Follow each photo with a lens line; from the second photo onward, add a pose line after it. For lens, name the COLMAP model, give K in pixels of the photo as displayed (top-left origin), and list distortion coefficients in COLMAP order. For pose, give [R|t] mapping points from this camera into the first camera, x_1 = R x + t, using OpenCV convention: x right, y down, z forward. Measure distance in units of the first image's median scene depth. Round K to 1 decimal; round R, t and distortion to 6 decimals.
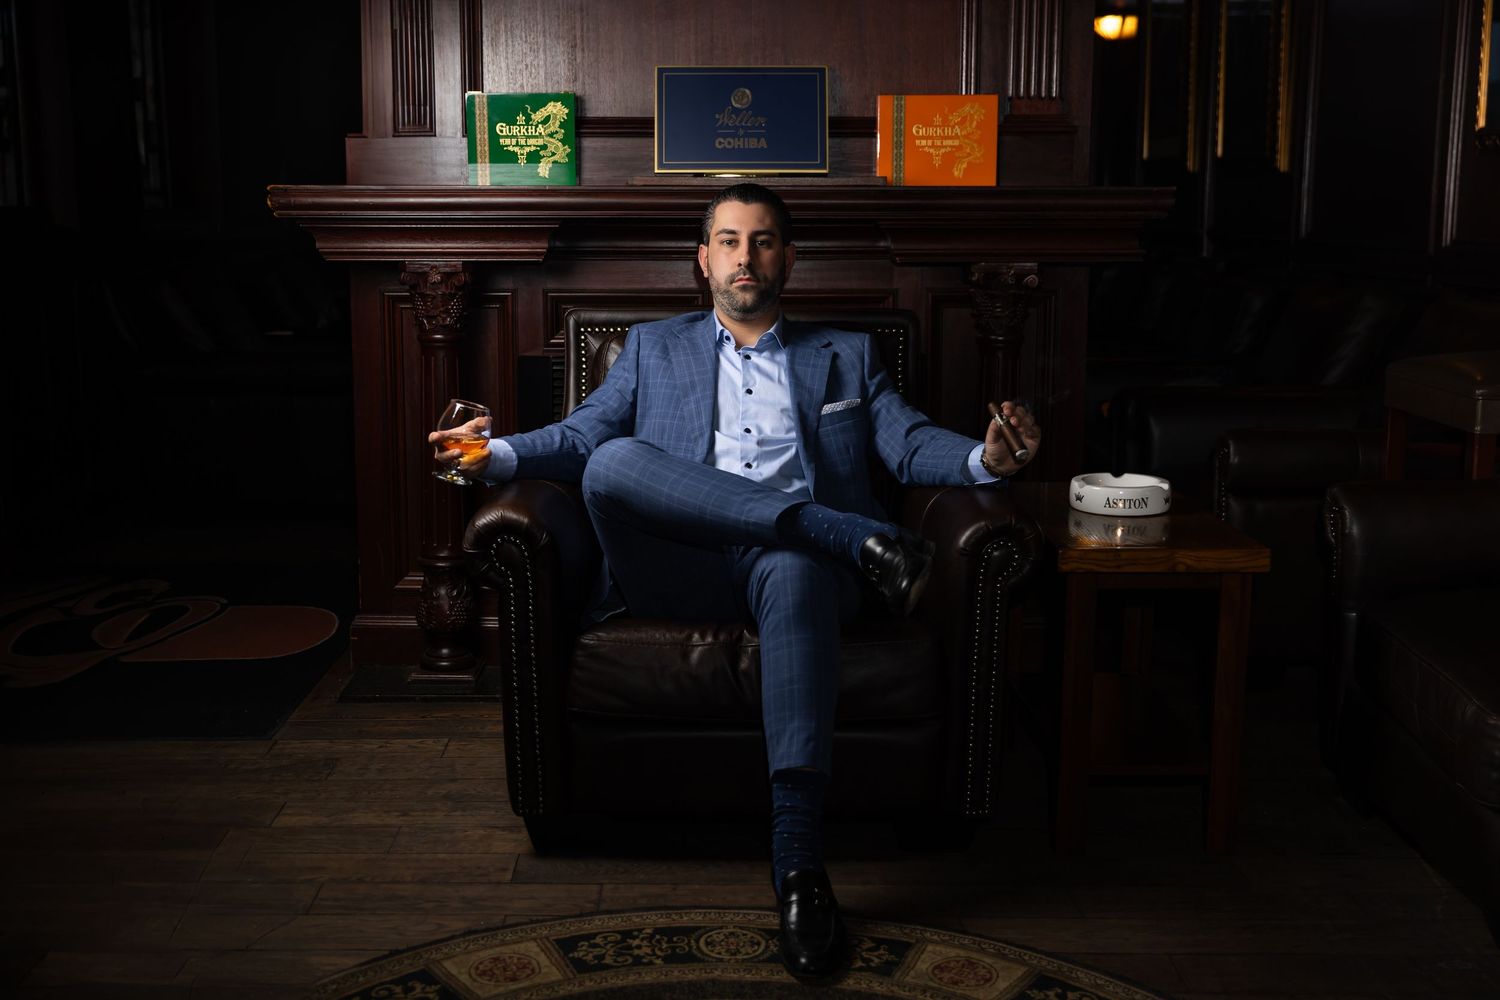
lens RADIAL K [[1261.0, 0, 750.0], [0, 1261.0, 500.0], [0, 0, 1]] dist [-0.052716, 0.001279]
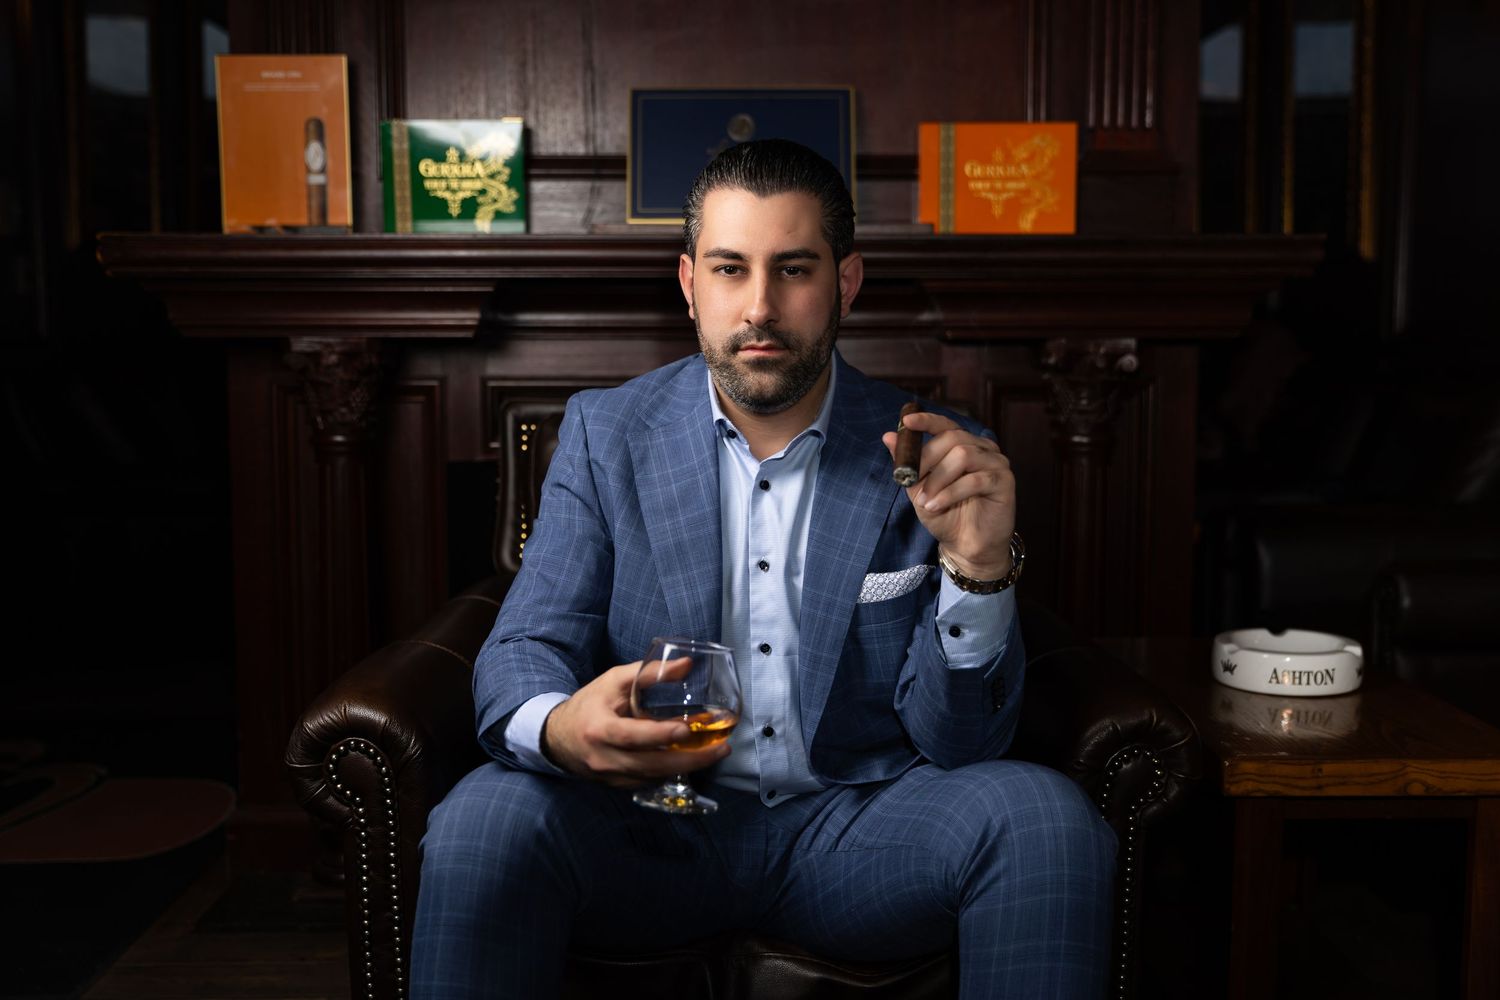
lens RADIAL K [[1261.0, 0, 750.0], [0, 1261.0, 500.0], [0, 0, 1]] dist [-0.052716, 0.001279]
pose [[0.999967, -0.001177, 0.008053, -0.007938], [0.001820, 0.996763, -0.080381, -0.032979], [-0.007933, 0.080393, 0.996732, 0.256329]]
